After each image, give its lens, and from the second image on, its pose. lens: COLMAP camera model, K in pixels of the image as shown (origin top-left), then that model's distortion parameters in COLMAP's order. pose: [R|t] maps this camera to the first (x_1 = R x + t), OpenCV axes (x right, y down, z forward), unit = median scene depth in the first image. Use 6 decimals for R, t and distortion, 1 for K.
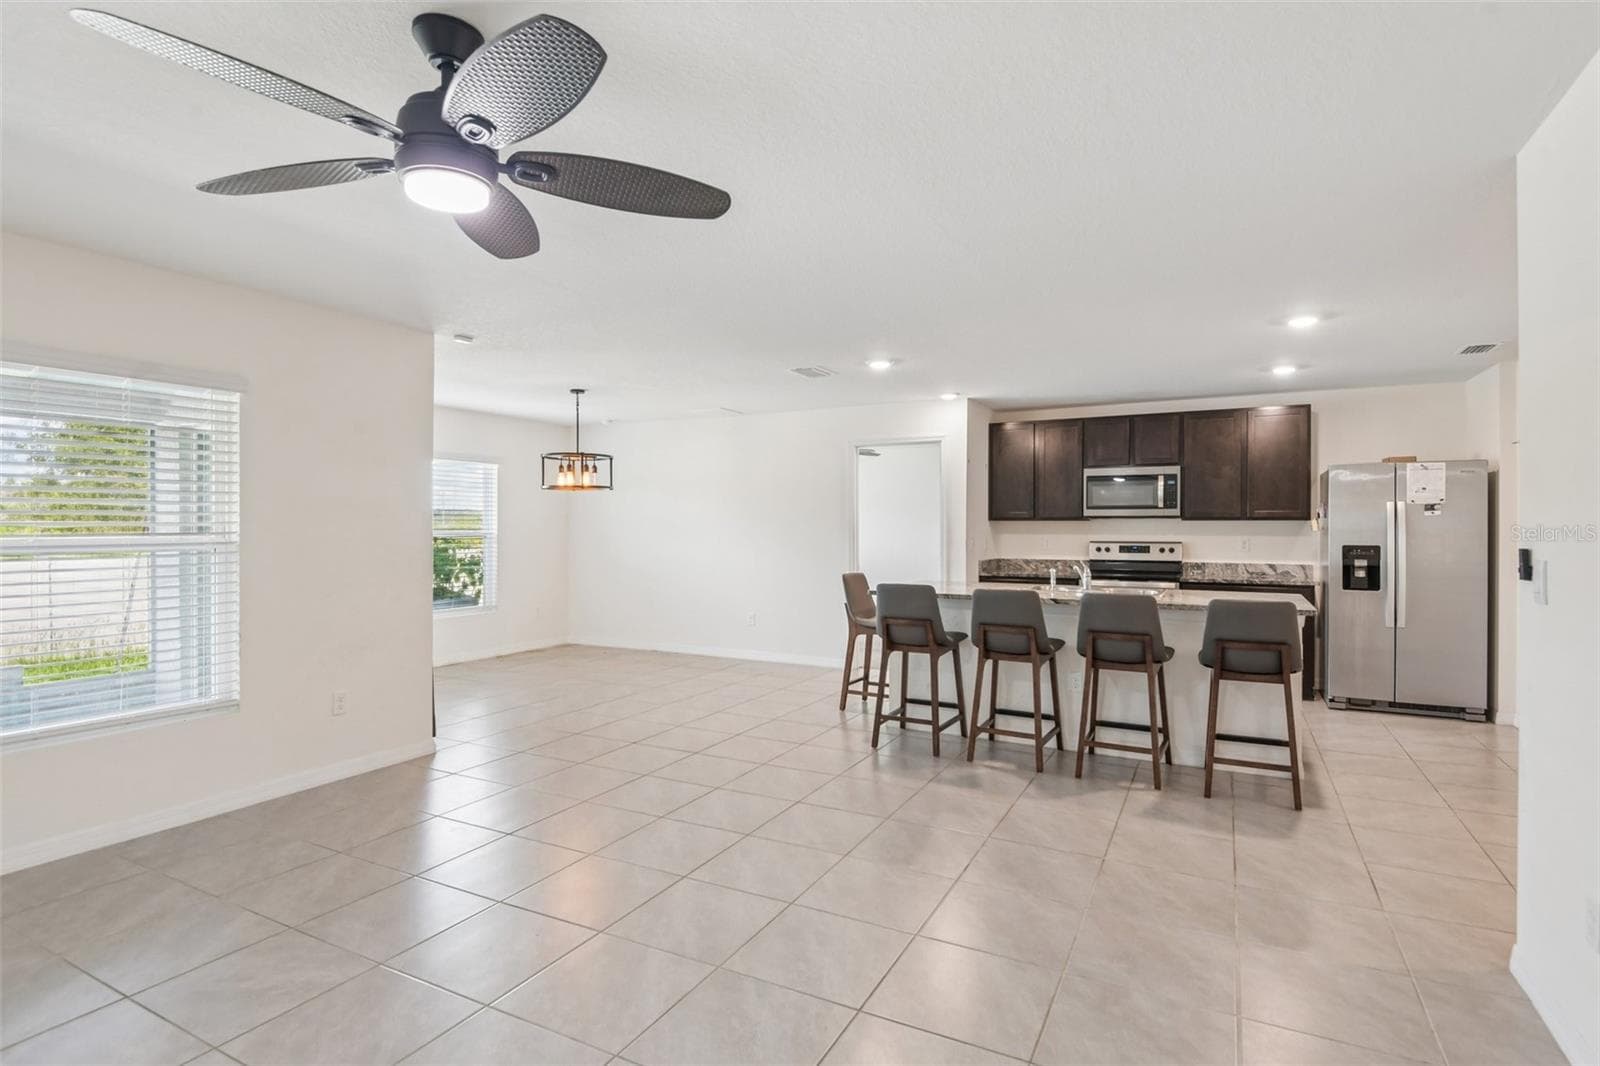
lens RADIAL K [[799.3, 0, 792.8], [0, 799.3, 525.2], [0, 0, 1]] dist [0.016574, -0.024633]
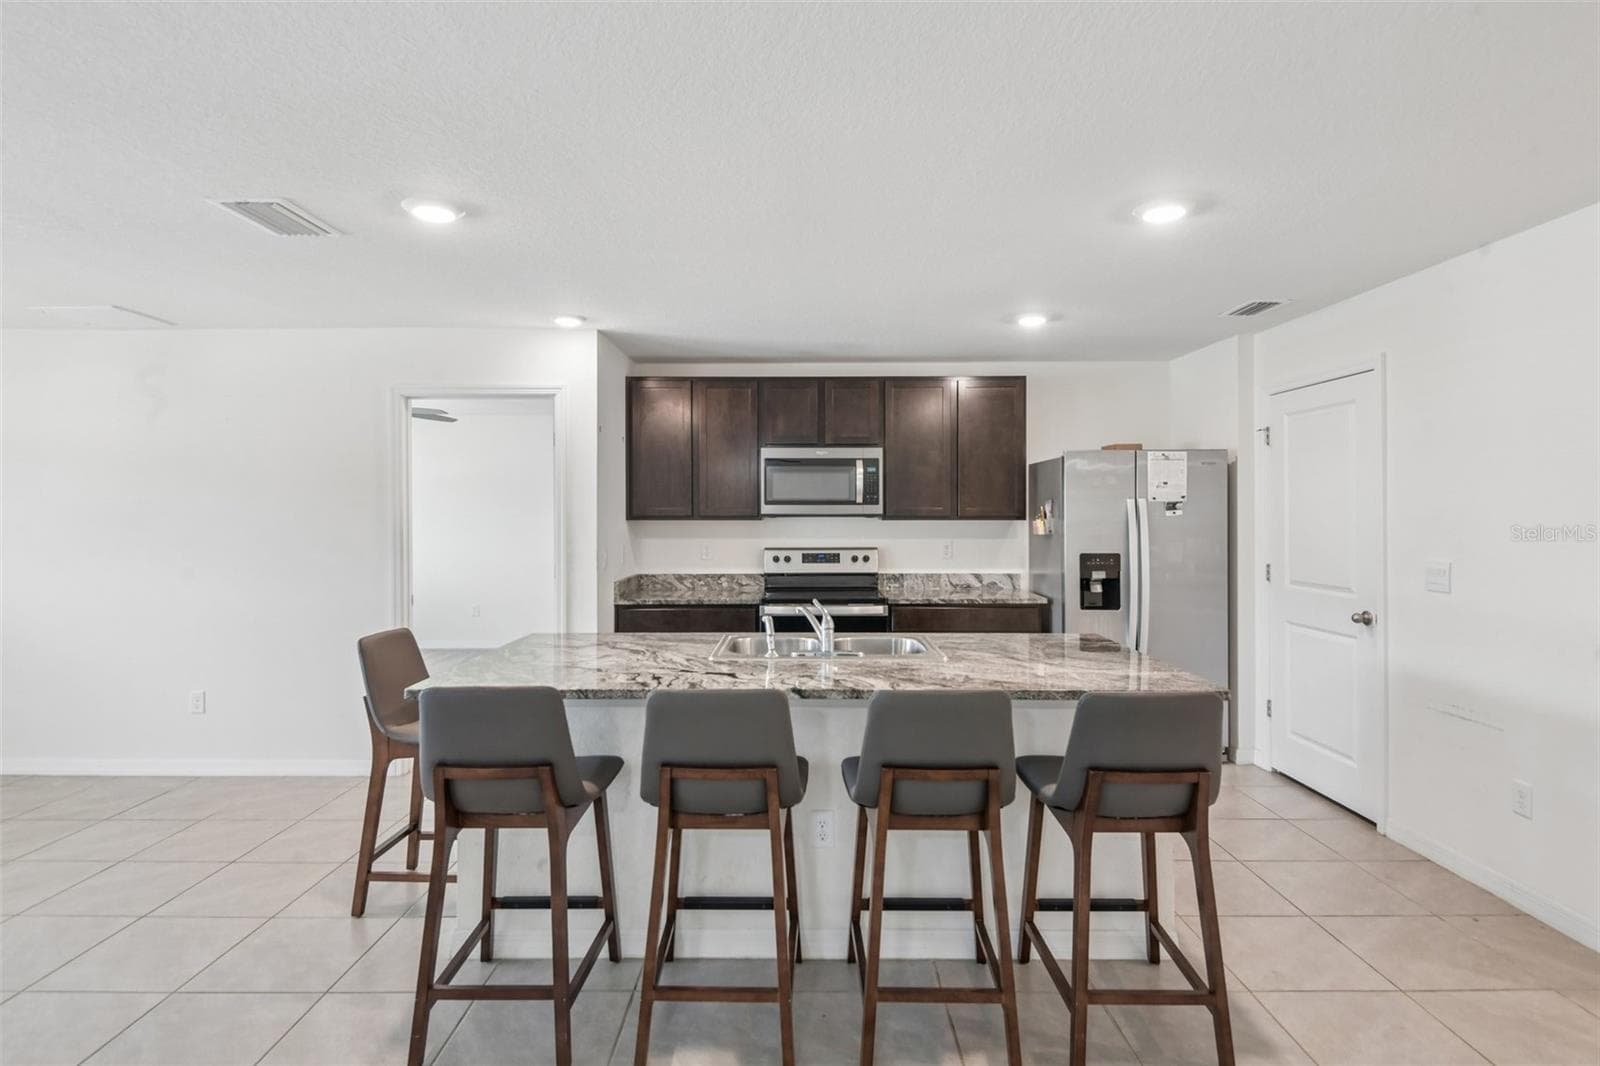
lens RADIAL K [[807.3, 0, 799.8], [0, 807.3, 516.6], [0, 0, 1]] dist [0.034375, -0.027200]
pose [[0.880594, -0.006276, 0.473830, 0.064236], [0.002489, 0.999960, 0.008619, -0.018558], [-0.473865, -0.006410, 0.880574, 0.424211]]
